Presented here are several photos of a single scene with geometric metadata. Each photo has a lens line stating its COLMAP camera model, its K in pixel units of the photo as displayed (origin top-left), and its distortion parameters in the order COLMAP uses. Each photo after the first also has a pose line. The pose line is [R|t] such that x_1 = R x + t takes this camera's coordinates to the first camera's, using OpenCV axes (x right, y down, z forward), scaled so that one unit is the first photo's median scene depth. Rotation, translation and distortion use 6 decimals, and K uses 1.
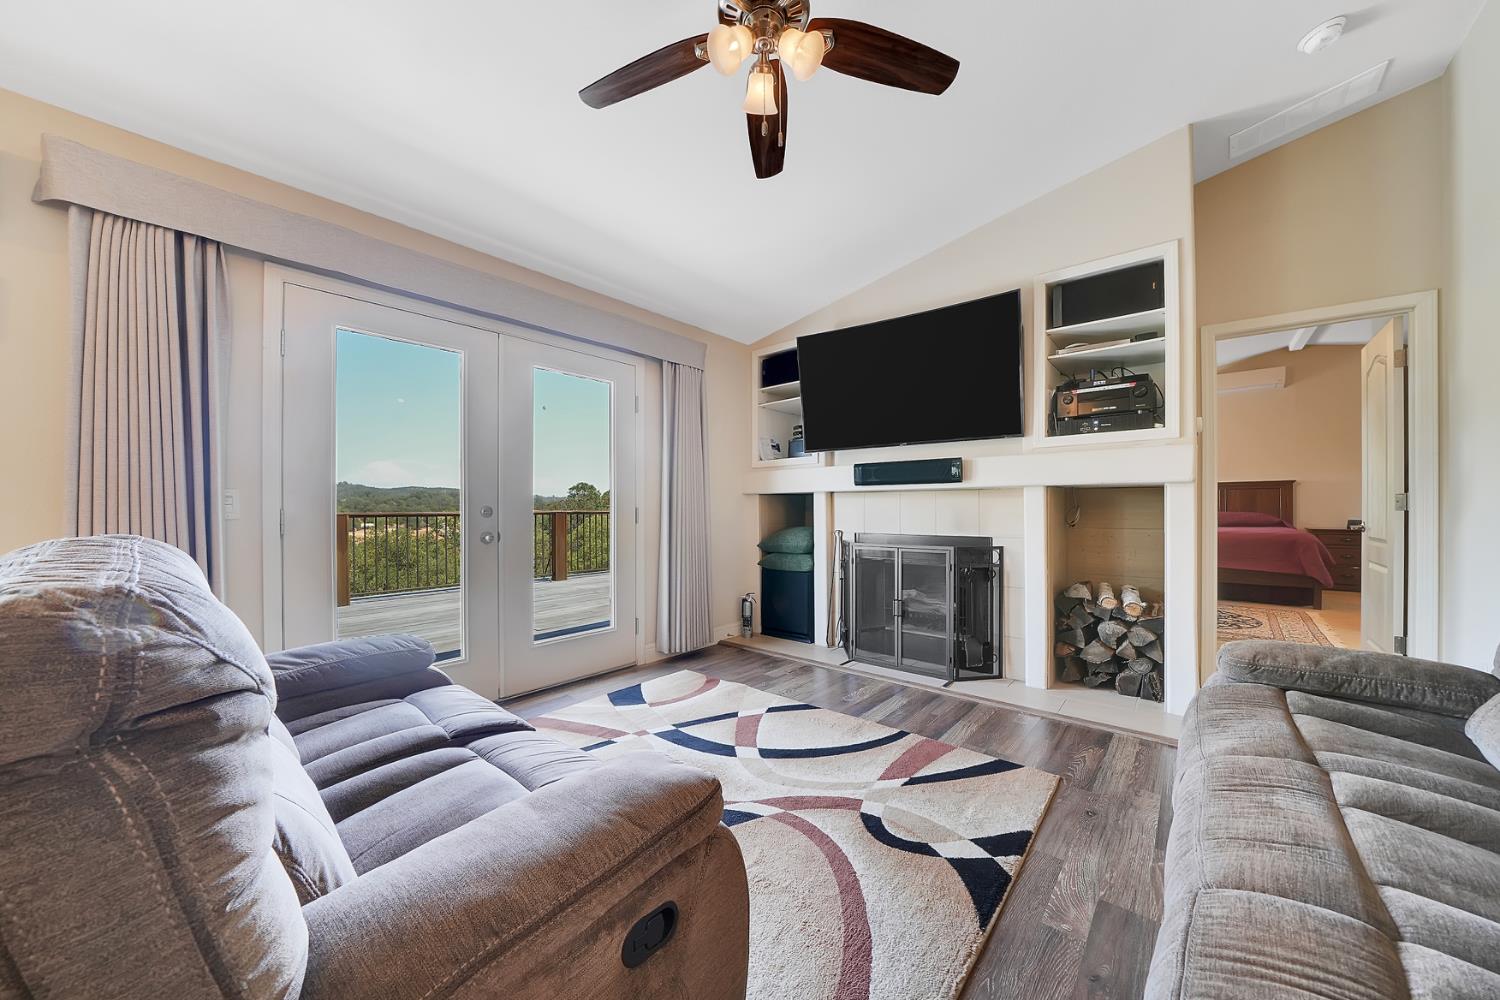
lens RADIAL K [[527.9, 0, 747.4], [0, 527.9, 505.5], [0, 0, 1]] dist [-0.022546, 0.001667]
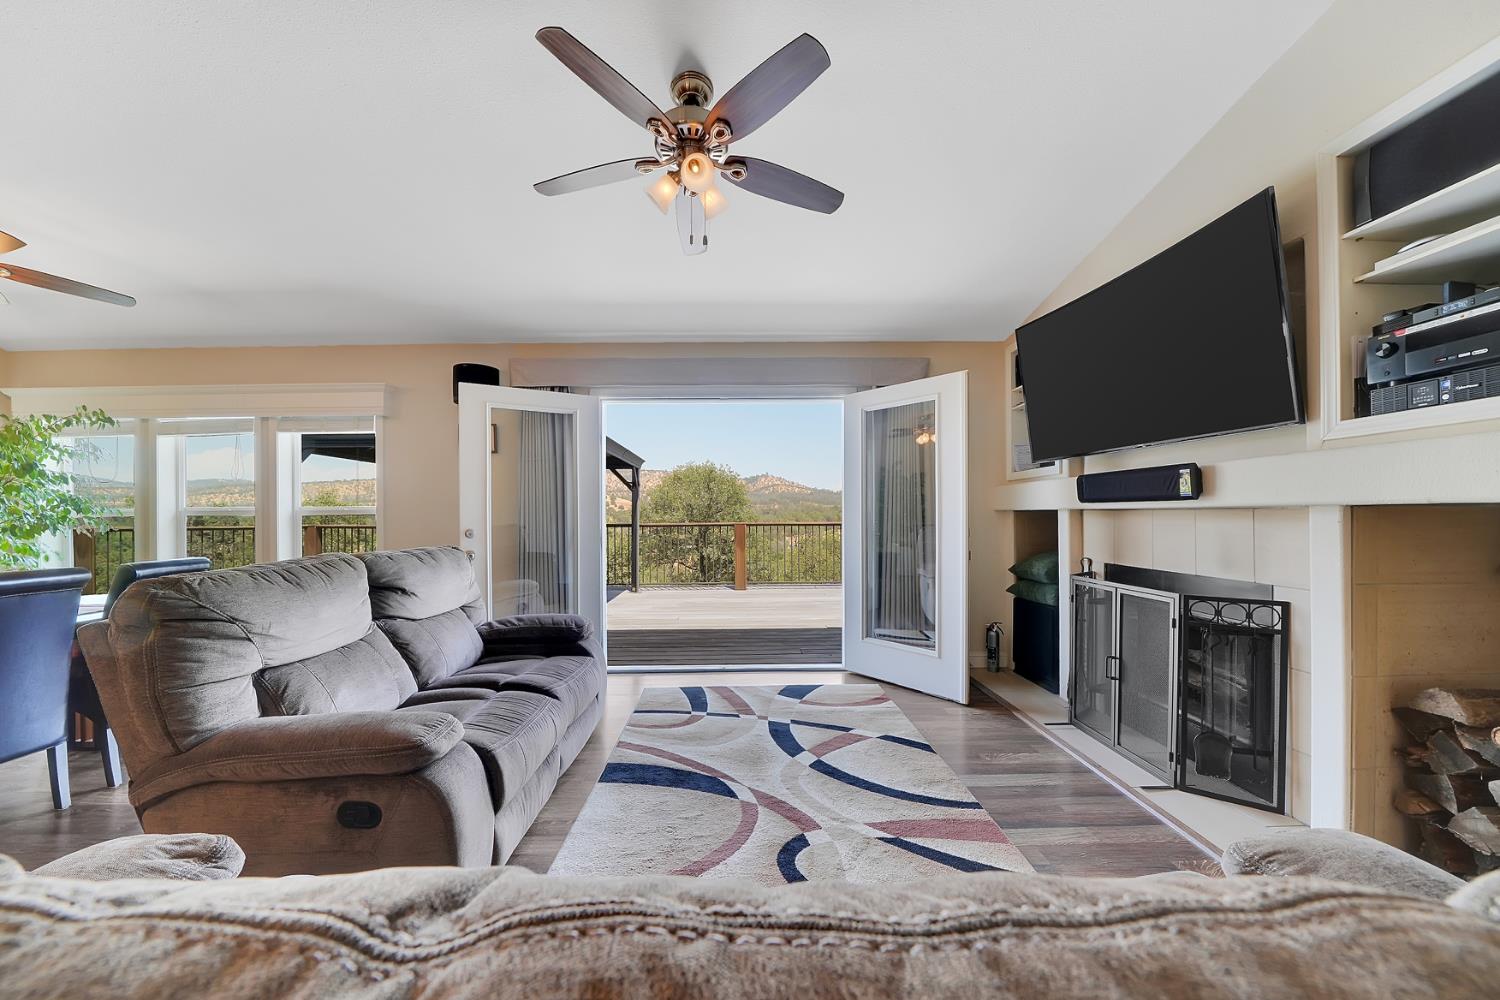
lens RADIAL K [[527.9, 0, 746.8], [0, 527.9, 512.0], [0, 0, 1]] dist [-0.022546, 0.001667]
pose [[0.661067, -0.005201, -0.750309, 0.562621], [0.009335, 0.999956, 0.001293, -0.037102], [0.750269, -0.007858, 0.661086, 0.136672]]
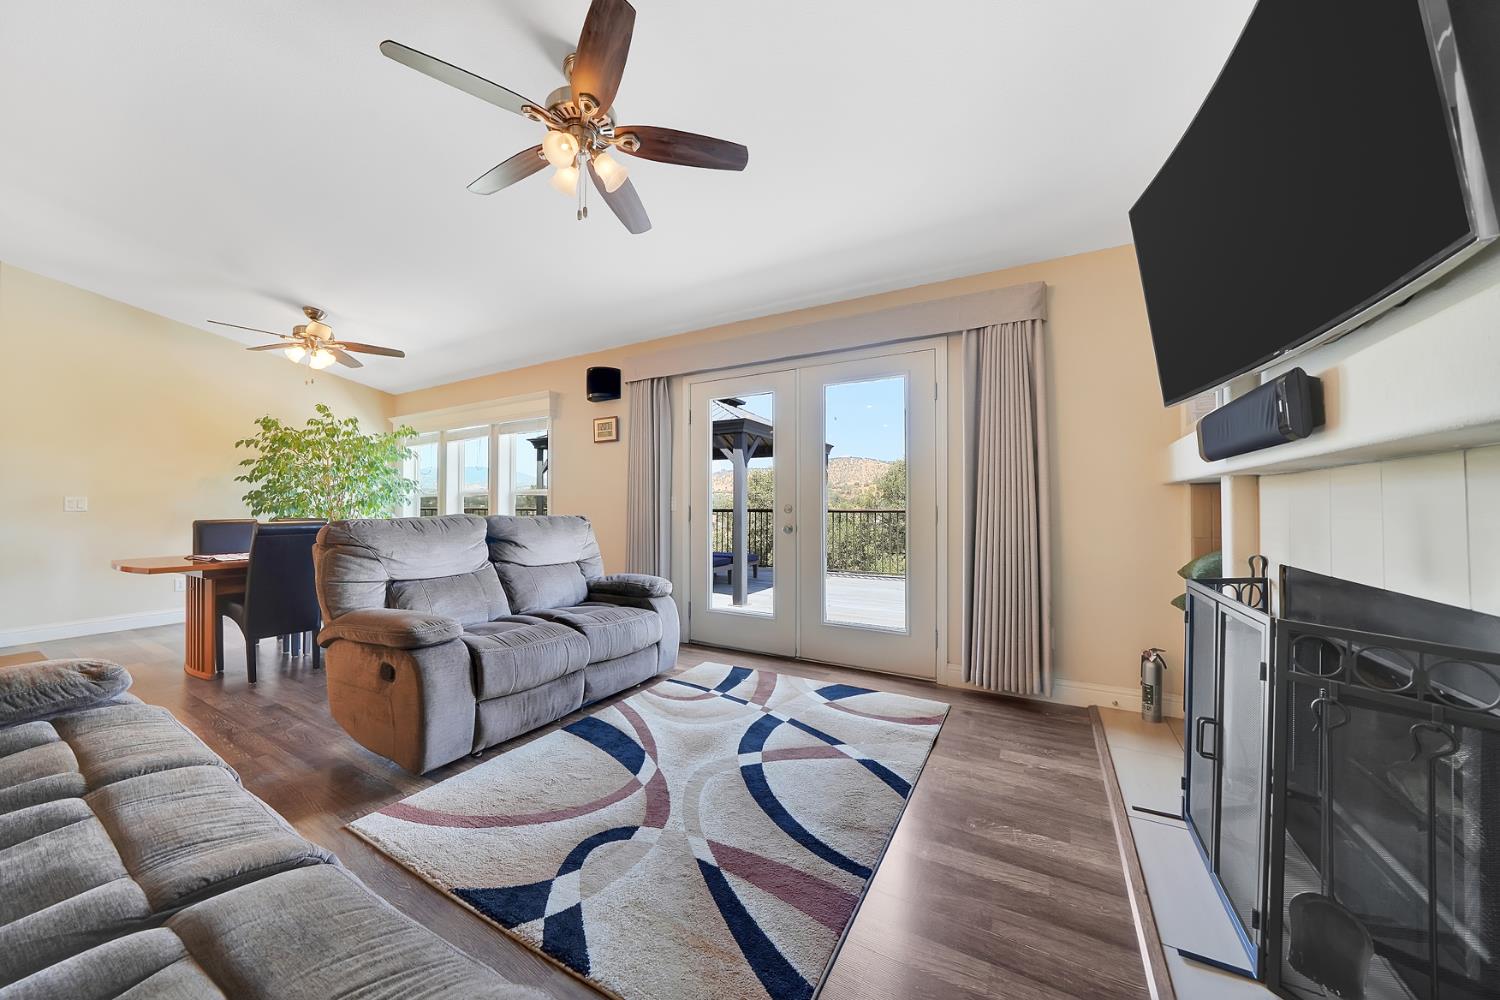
lens RADIAL K [[527.9, 0, 744.3], [0, 527.9, 498.3], [0, 0, 1]] dist [-0.022546, 0.001667]
pose [[0.183453, -0.011458, -0.982962, 0.720689], [0.002012, 0.999934, -0.011281, -0.000376], [0.983026, 0.000092, 0.183464, 0.610824]]
